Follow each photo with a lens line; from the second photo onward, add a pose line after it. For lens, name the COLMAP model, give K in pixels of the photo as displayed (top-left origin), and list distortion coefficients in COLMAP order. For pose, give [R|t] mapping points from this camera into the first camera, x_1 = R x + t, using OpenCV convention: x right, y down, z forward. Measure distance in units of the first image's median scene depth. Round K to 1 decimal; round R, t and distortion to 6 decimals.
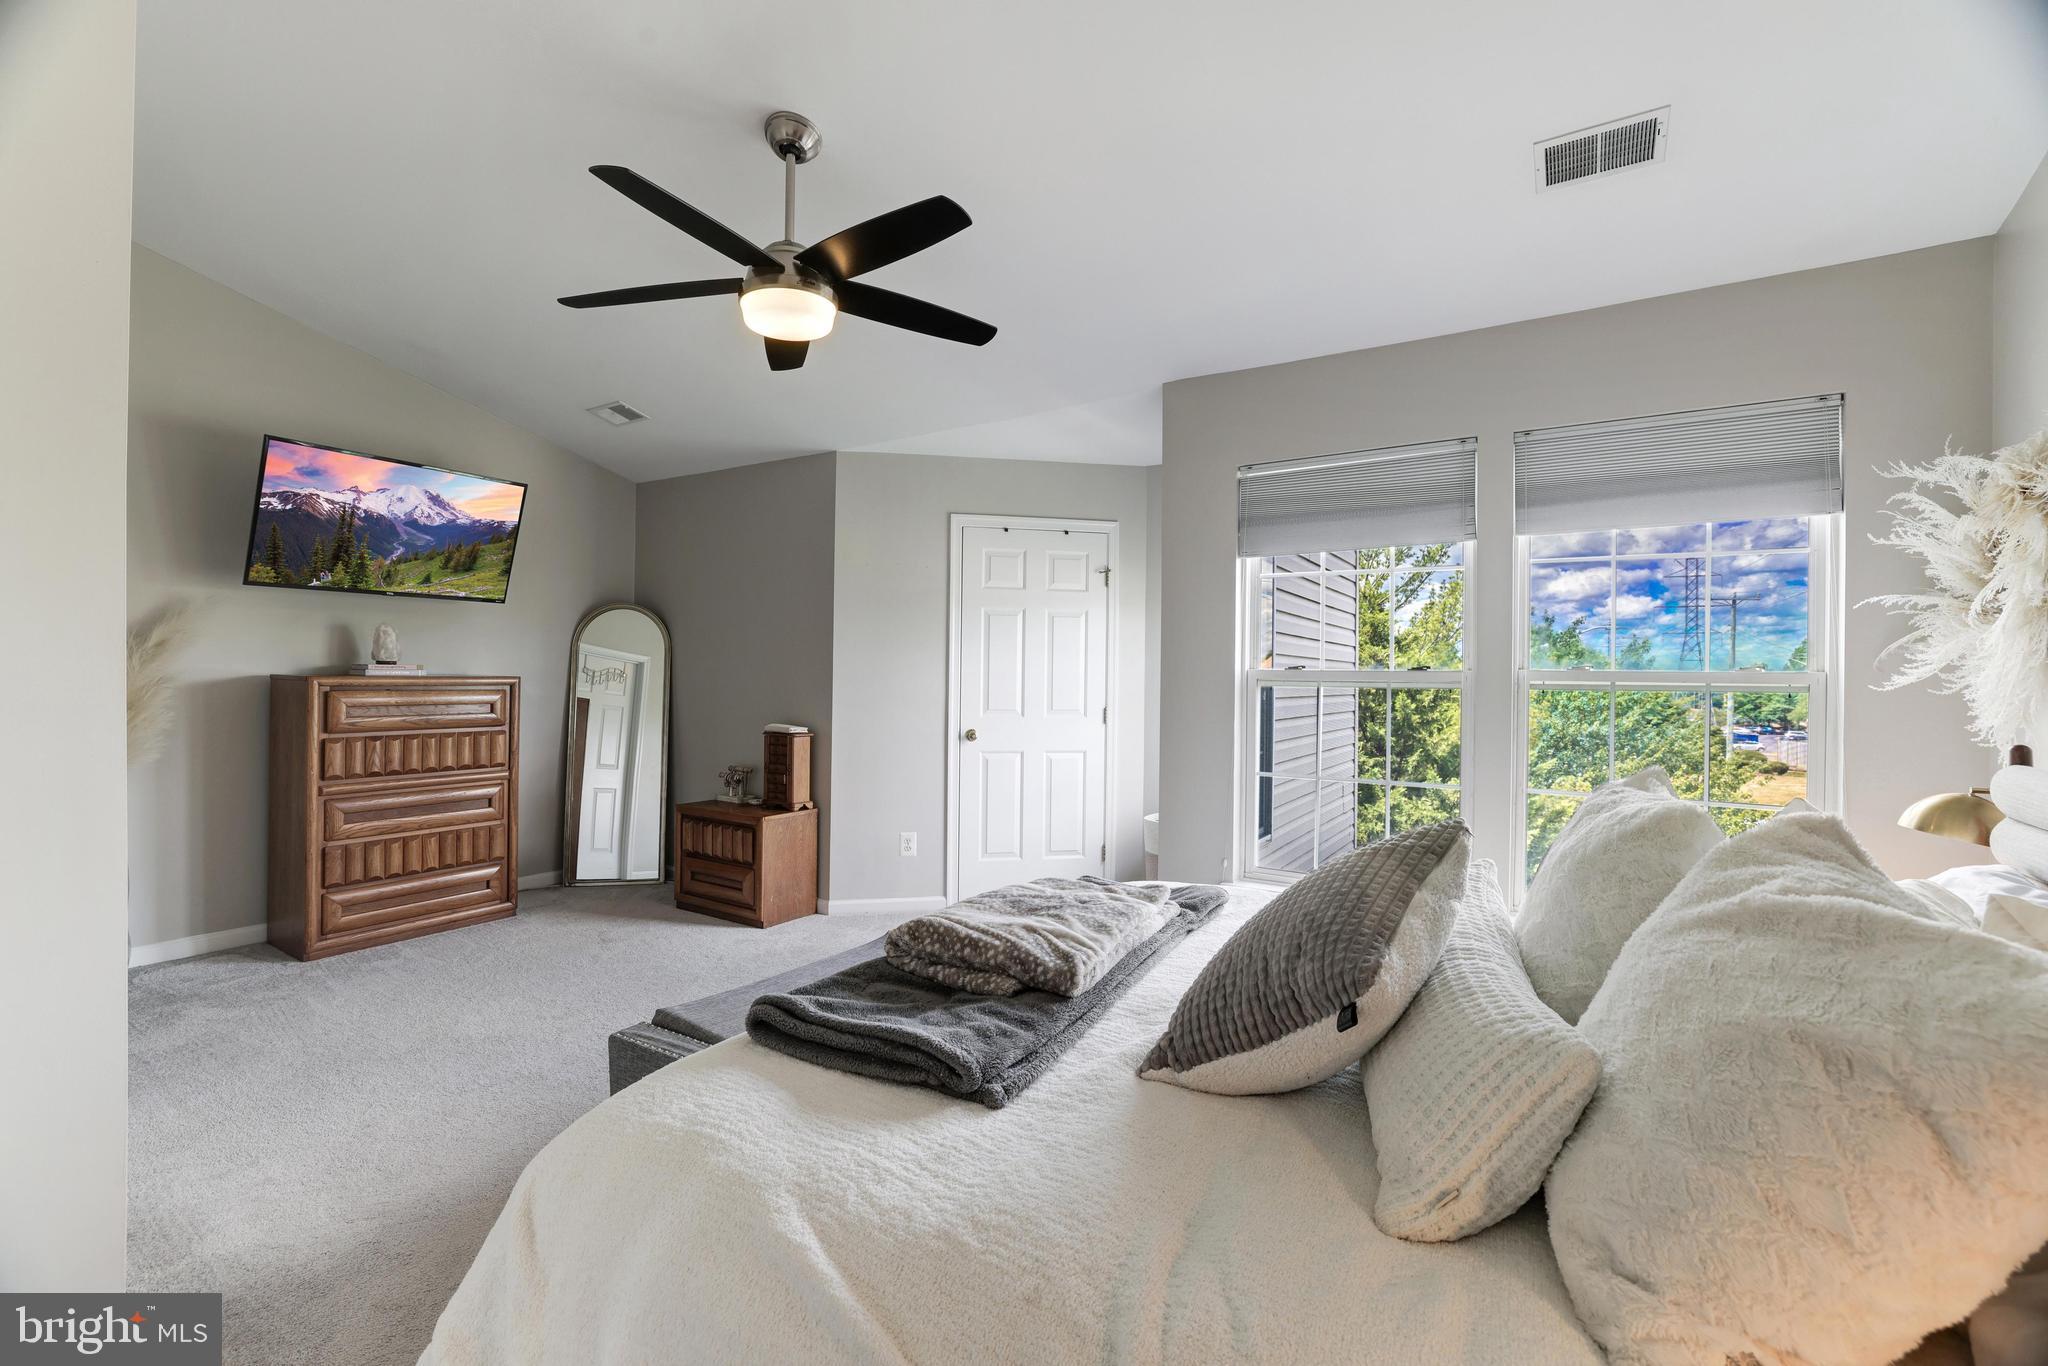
lens RADIAL K [[882.9, 0, 1023.2], [0, 882.9, 672.8], [0, 0, 1]] dist [-0.047413, 0.015337]
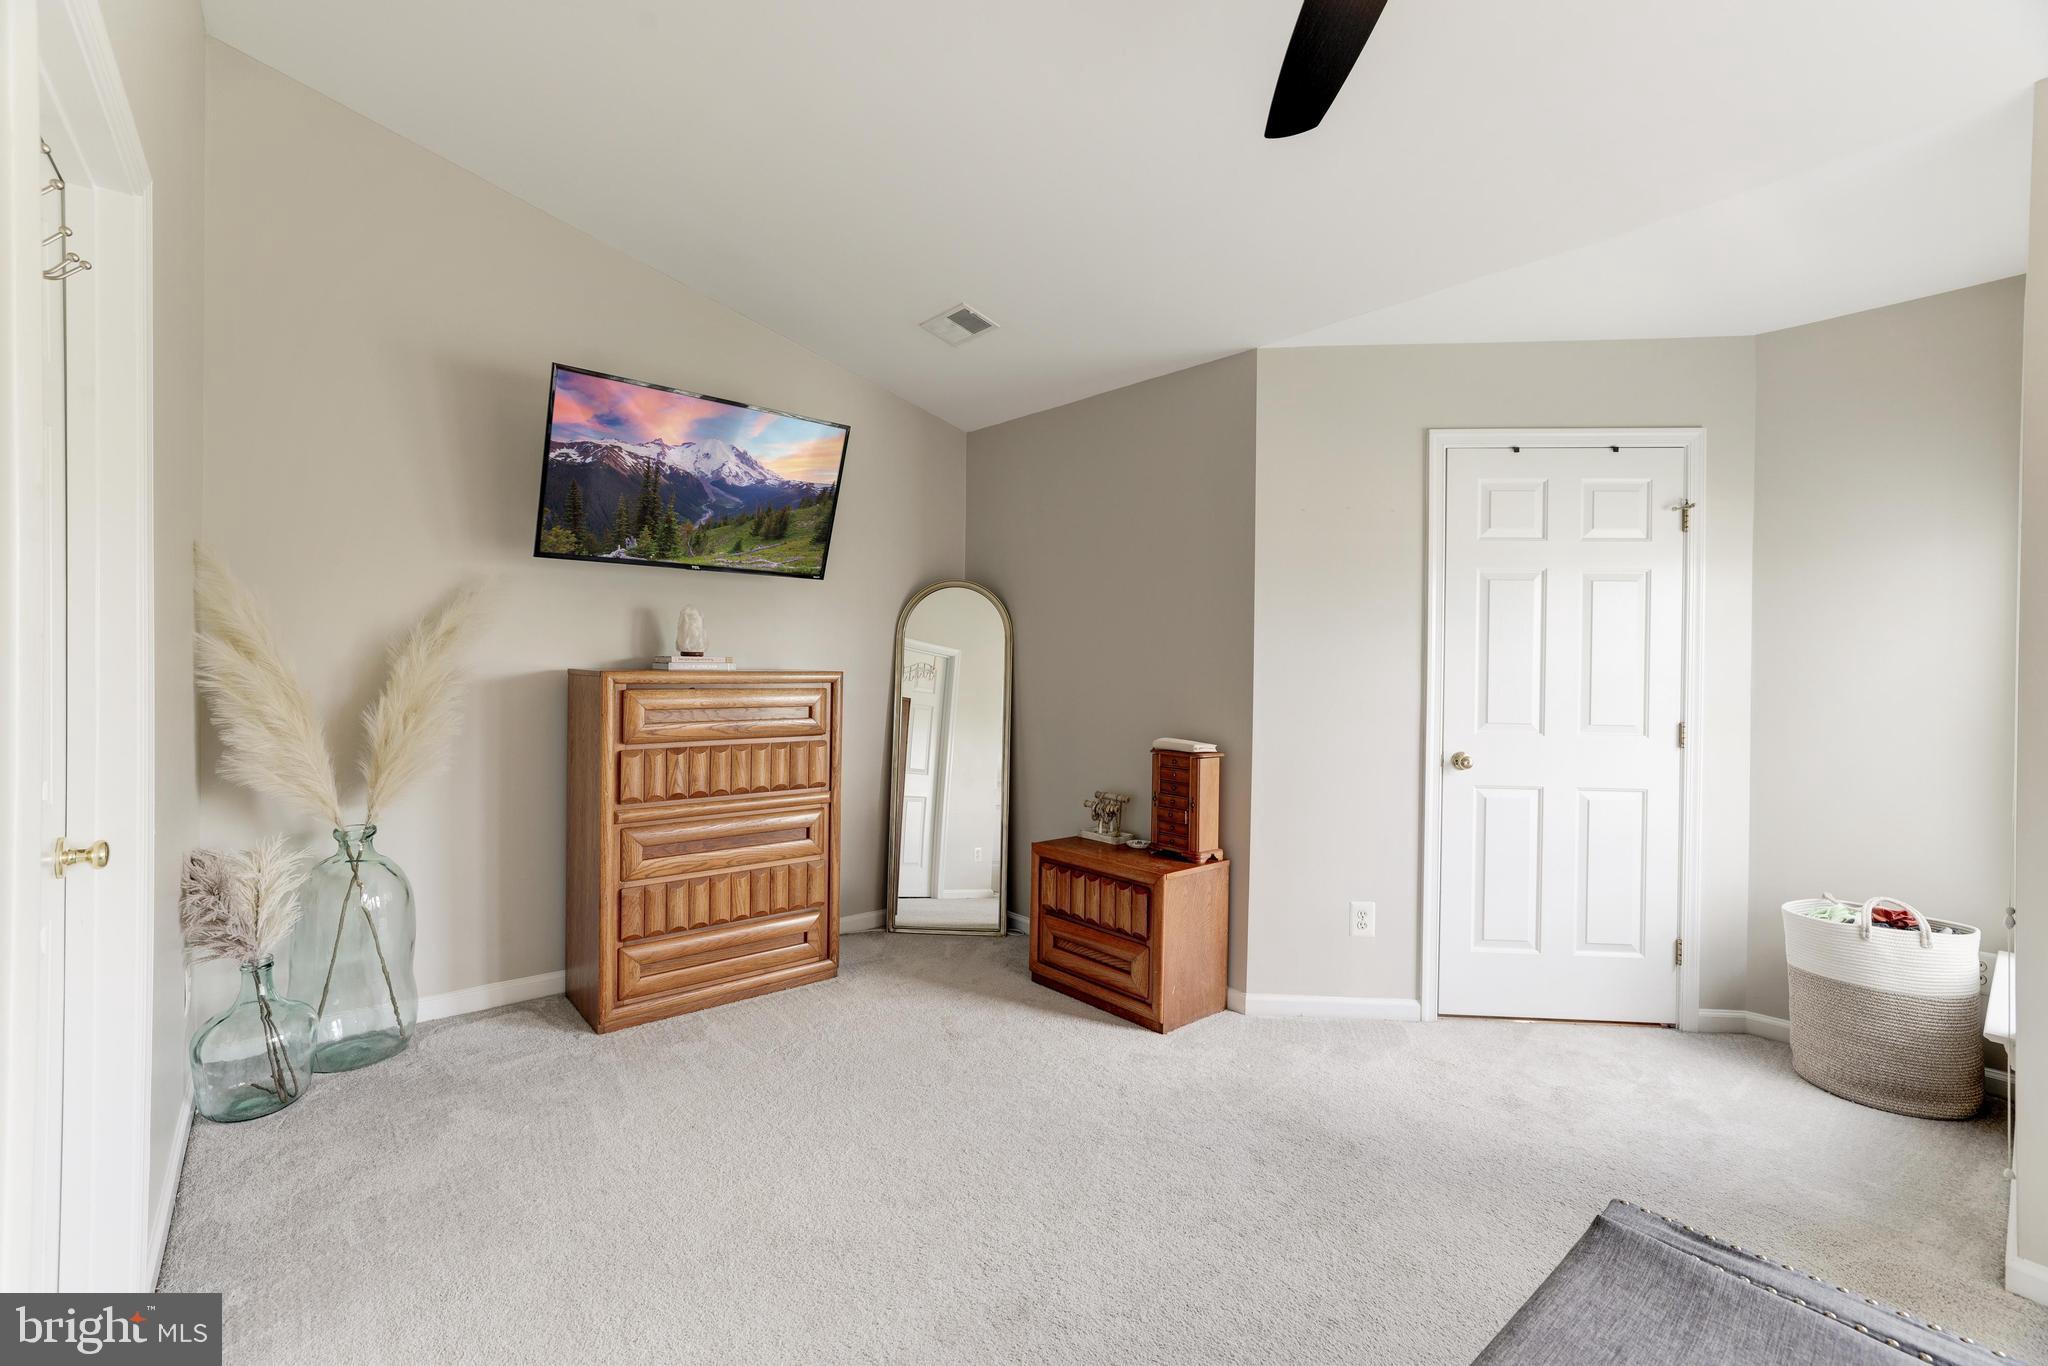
lens RADIAL K [[882.9, 0, 1023.2], [0, 882.9, 672.8], [0, 0, 1]] dist [-0.047413, 0.015337]
pose [[0.957471, 0.002182, -0.288520, -0.200676], [-0.000432, 0.999981, 0.006130, 0.000413], [0.288528, -0.005745, 0.957454, 0.299121]]
